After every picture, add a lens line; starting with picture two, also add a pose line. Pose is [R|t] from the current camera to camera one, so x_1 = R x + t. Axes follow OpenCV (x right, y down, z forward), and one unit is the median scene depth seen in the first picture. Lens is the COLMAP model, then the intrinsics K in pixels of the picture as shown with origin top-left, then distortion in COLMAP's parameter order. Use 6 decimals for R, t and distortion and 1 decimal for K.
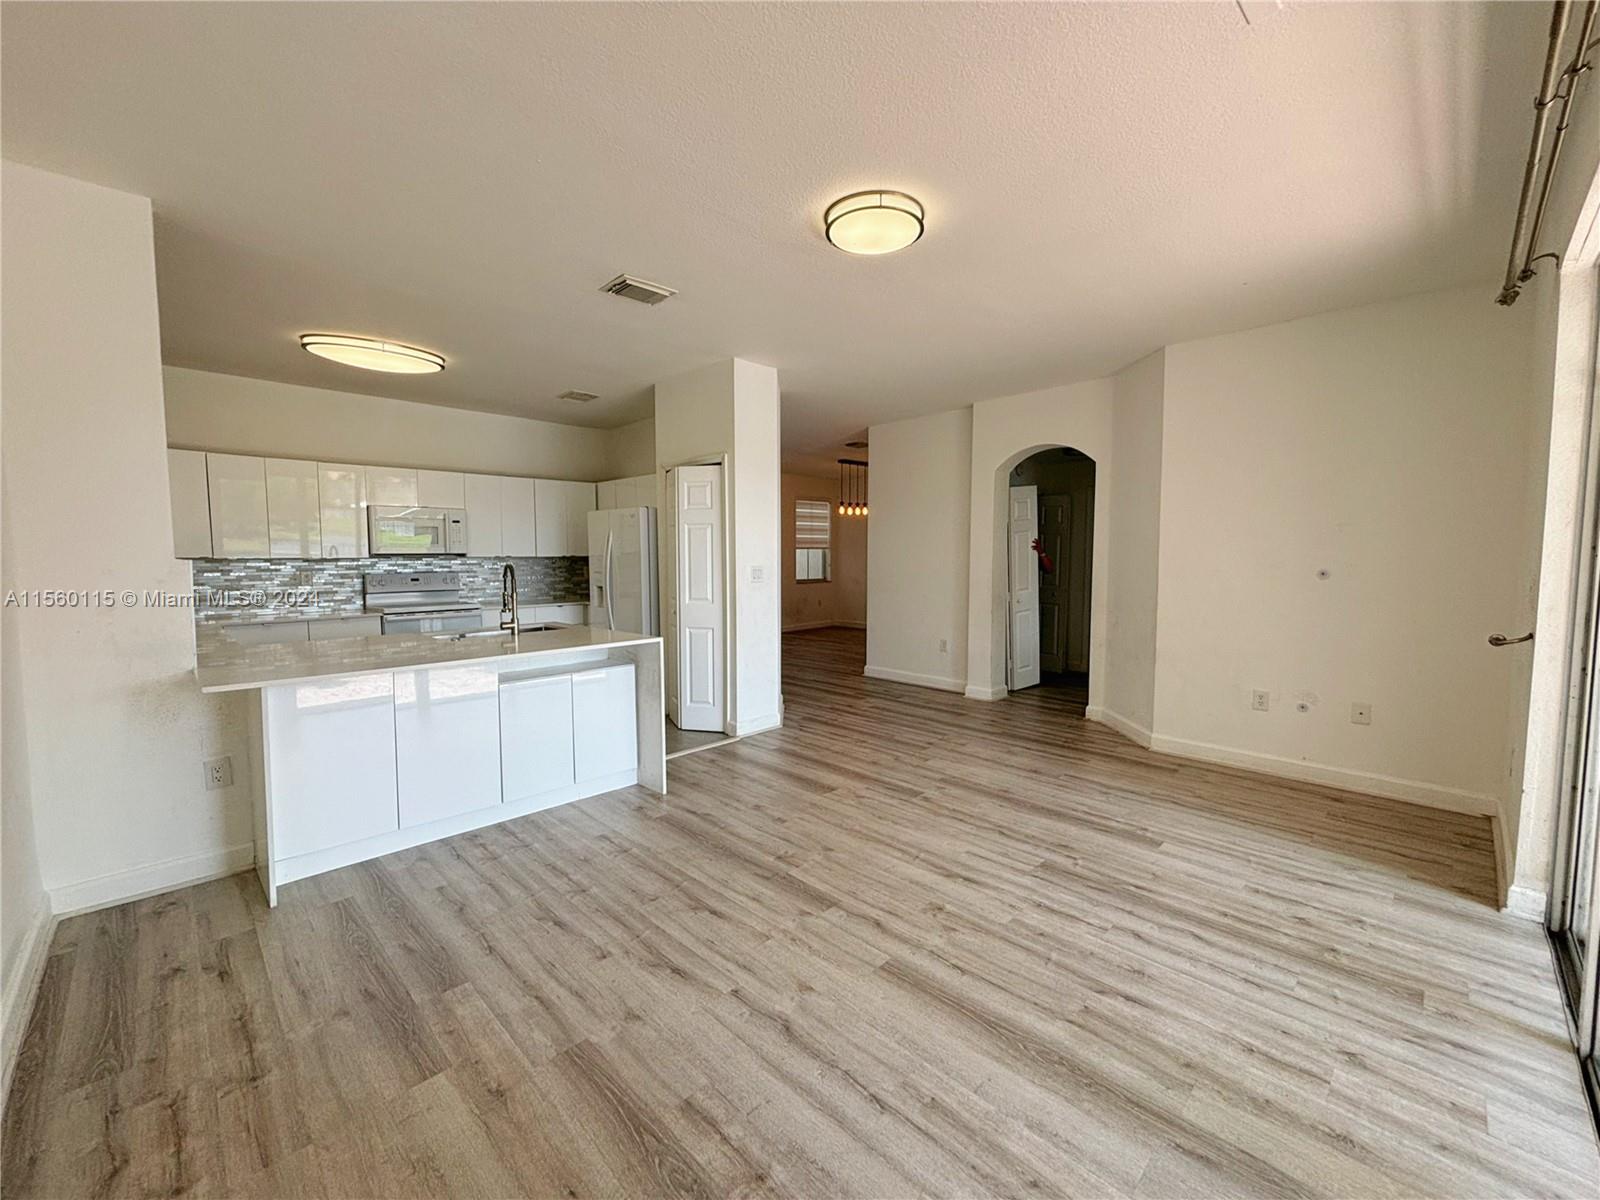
lens RADIAL K [[656.7, 0, 791.3], [0, 656.7, 589.1], [0, 0, 1]] dist [0.005708, -0.000074]
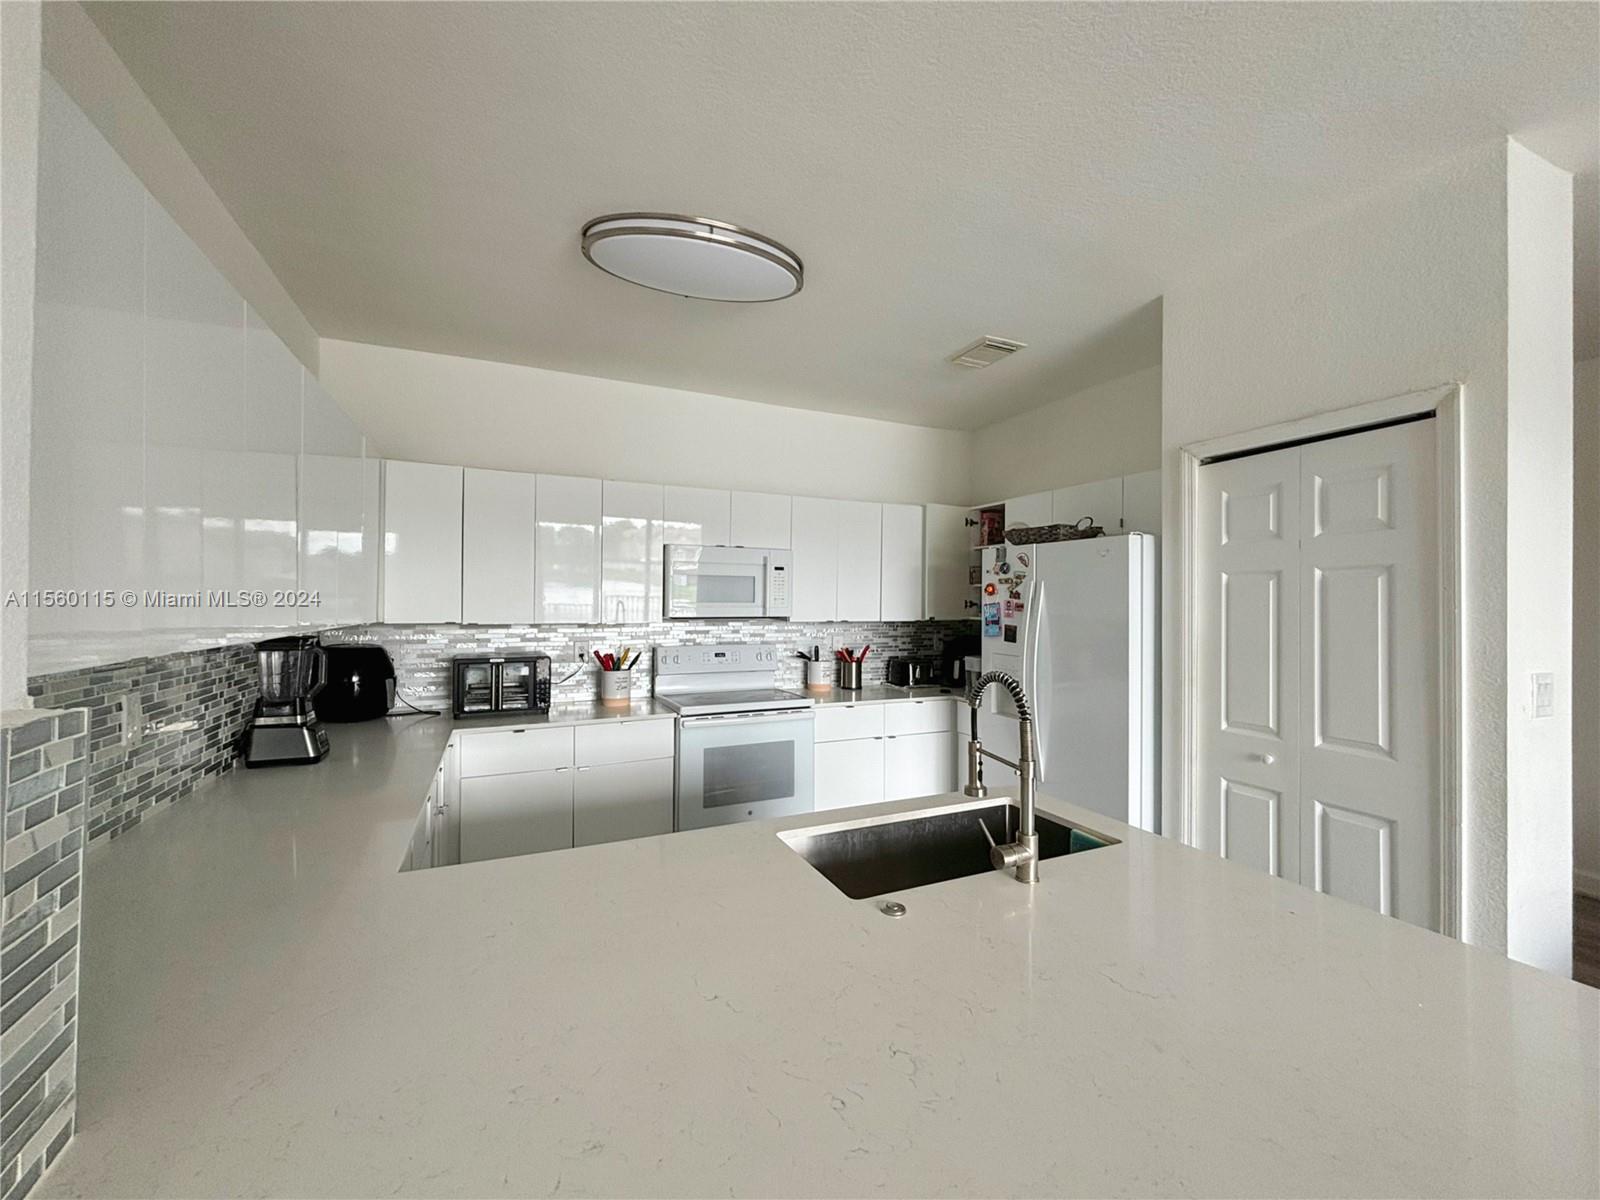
lens RADIAL K [[656.7, 0, 803.2], [0, 656.7, 598.9], [0, 0, 1]] dist [0.005708, -0.000074]
pose [[0.941053, 0.006360, -0.338199, -0.276512], [-0.027447, 0.997962, -0.057606, -0.036476], [0.337143, 0.063493, 0.939310, 0.413584]]
